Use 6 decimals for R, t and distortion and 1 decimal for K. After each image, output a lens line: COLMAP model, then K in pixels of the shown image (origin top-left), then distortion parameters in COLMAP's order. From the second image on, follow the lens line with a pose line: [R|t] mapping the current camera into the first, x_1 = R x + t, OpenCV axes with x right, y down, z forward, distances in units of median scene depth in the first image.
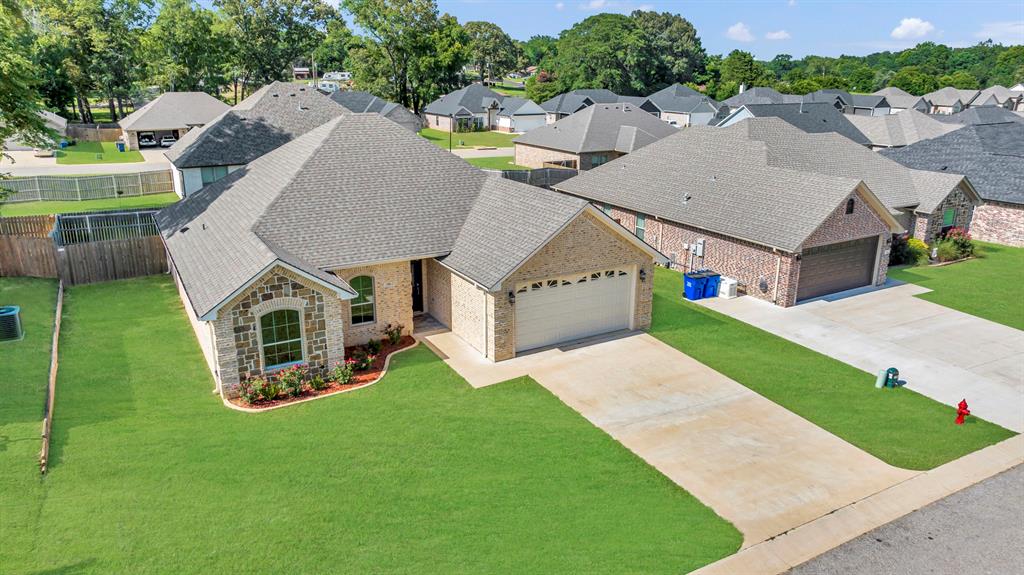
lens RADIAL K [[709.9, 0, 512.0], [0, 709.9, 287.5], [0, 0, 1]] dist [-0.006315, 0.003998]
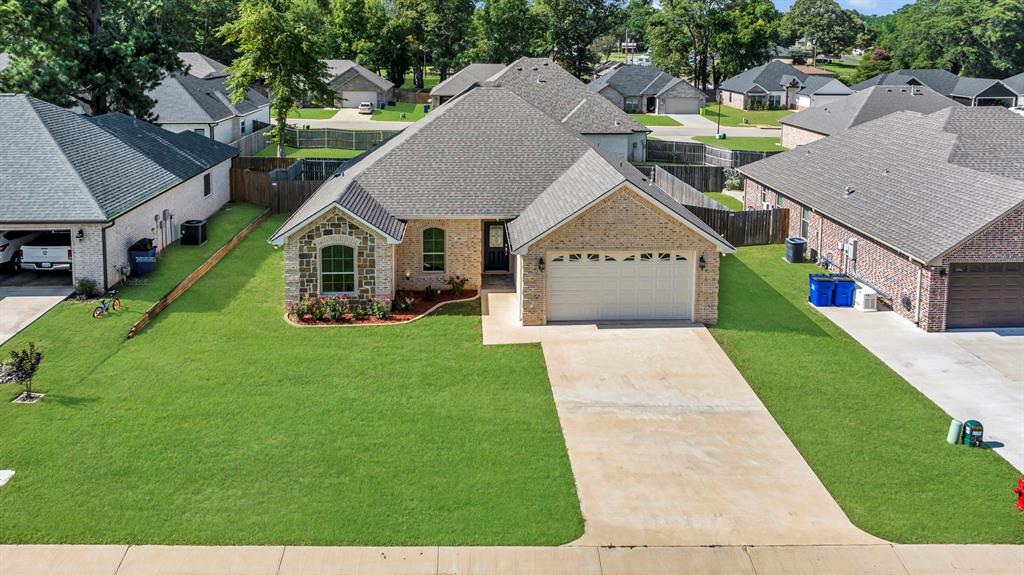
lens RADIAL K [[735.6, 0, 510.0], [0, 735.6, 114.1], [0, 0, 1]] dist [-0.002388, 0.003626]
pose [[0.895167, 0.046565, -0.443292, 0.374976], [-0.135188, 0.976046, -0.170464, -0.009197], [0.424736, 0.212521, 0.880019, -0.012707]]
